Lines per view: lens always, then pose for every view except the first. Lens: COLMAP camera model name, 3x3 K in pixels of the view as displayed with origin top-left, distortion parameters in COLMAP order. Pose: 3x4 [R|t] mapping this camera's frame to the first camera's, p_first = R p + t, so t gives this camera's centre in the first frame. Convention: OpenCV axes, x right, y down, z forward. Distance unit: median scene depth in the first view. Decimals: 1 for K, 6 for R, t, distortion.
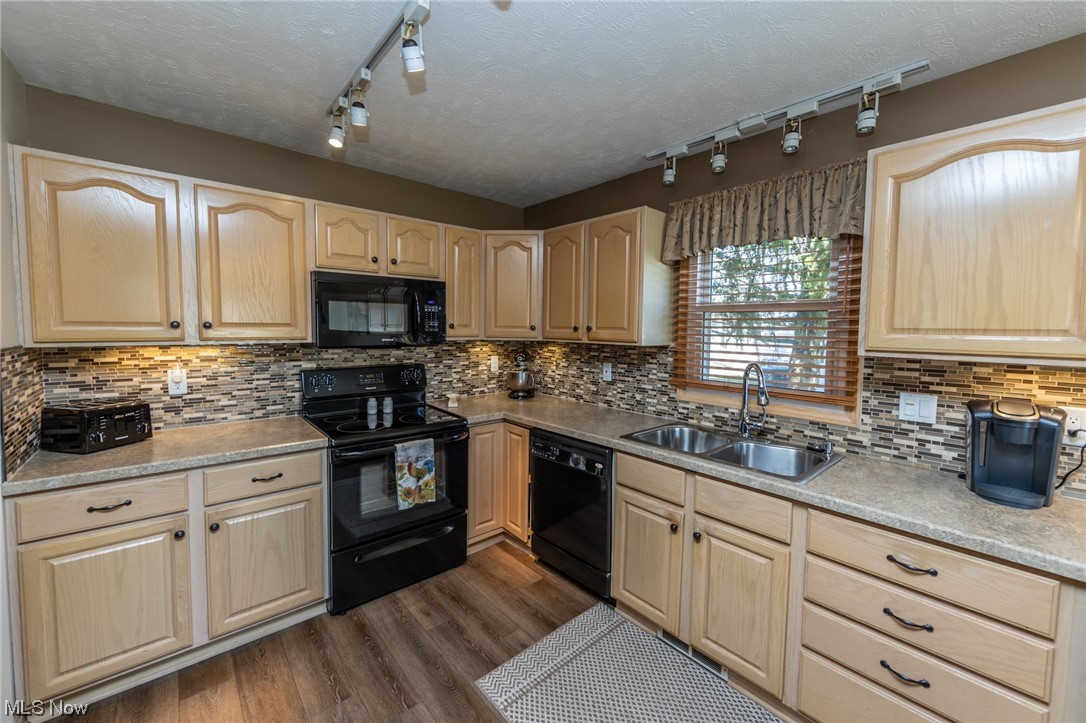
lens RADIAL K [[423.4, 0, 547.5], [0, 423.4, 350.5], [0, 0, 1]] dist [-0.001399, -0.000294]
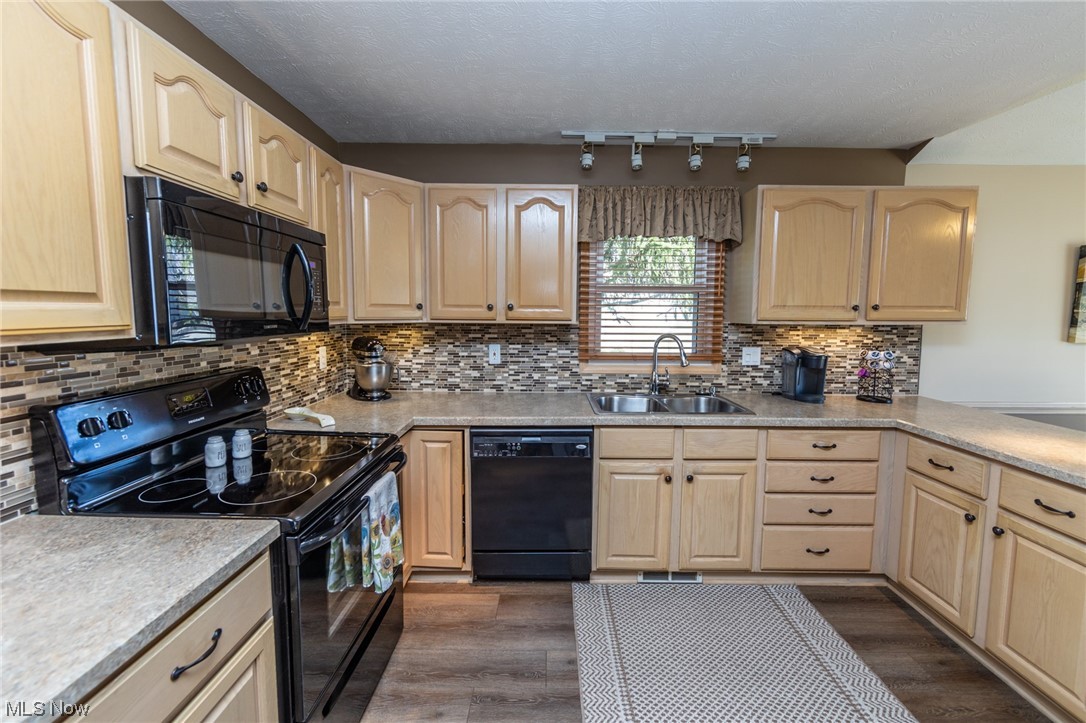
lens RADIAL K [[427.1, 0, 548.1], [0, 427.1, 348.5], [0, 0, 1]] dist [-0.000534, -0.000090]
pose [[0.666982, -0.072171, 0.741570, -0.571561], [0.043467, 0.997372, 0.057971, -0.013219], [-0.743805, -0.006432, 0.668366, 0.352561]]
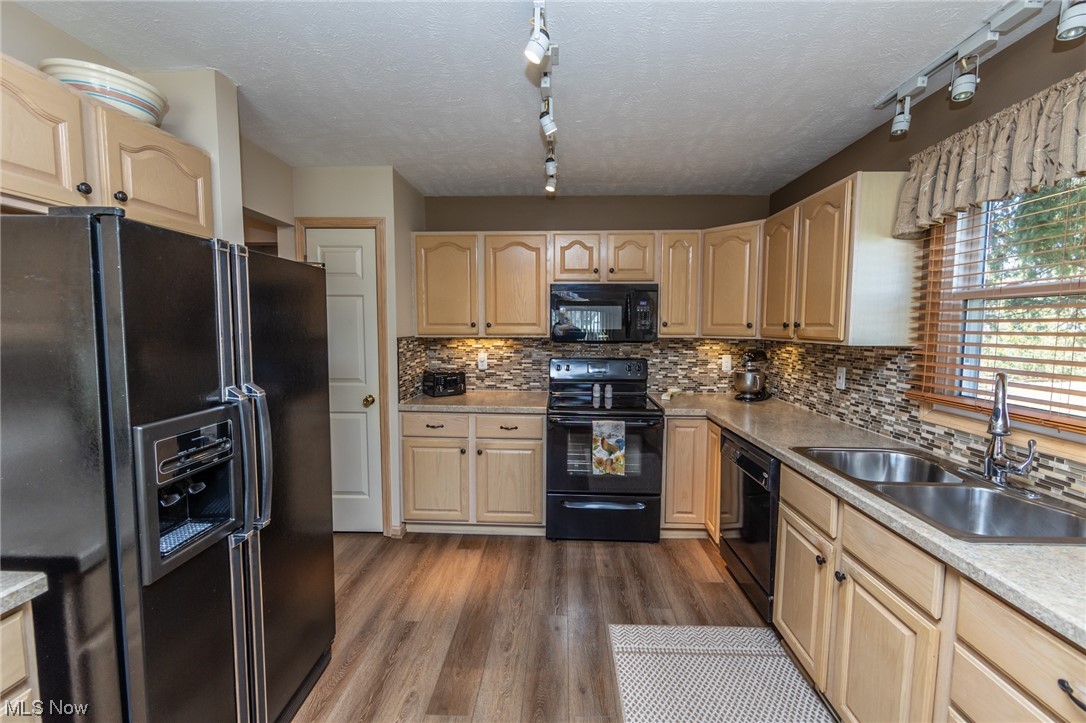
lens RADIAL K [[424.9, 0, 550.6], [0, 424.9, 356.1], [0, 0, 1]] dist [-0.001197, -0.000044]
pose [[0.728365, 0.039553, -0.684047, 0.355023], [-0.033484, 0.999194, 0.022122, 0.010200], [0.684371, 0.006792, 0.729103, 0.013403]]
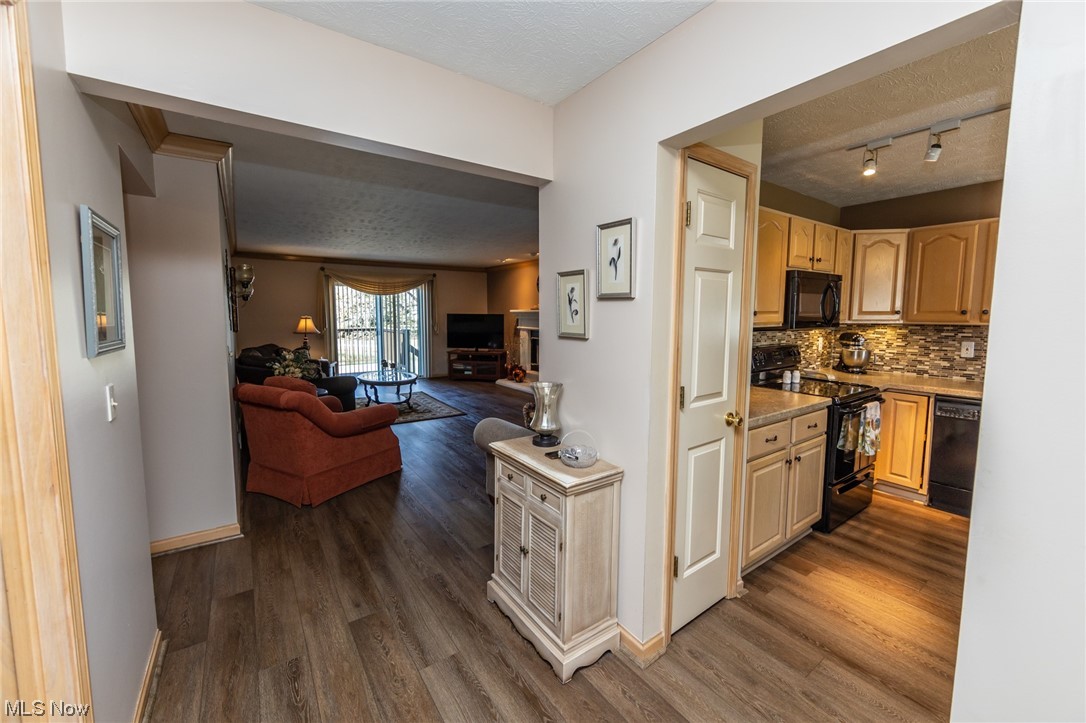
lens RADIAL K [[424.8, 0, 542.1], [0, 424.8, 350.1], [0, 0, 1]] dist [-0.001026, 0.000128]
pose [[0.994053, -0.004268, -0.108817, -1.079954], [0.007727, 0.999477, 0.031389, 0.007535], [0.108626, -0.032043, 0.993566, -0.341716]]
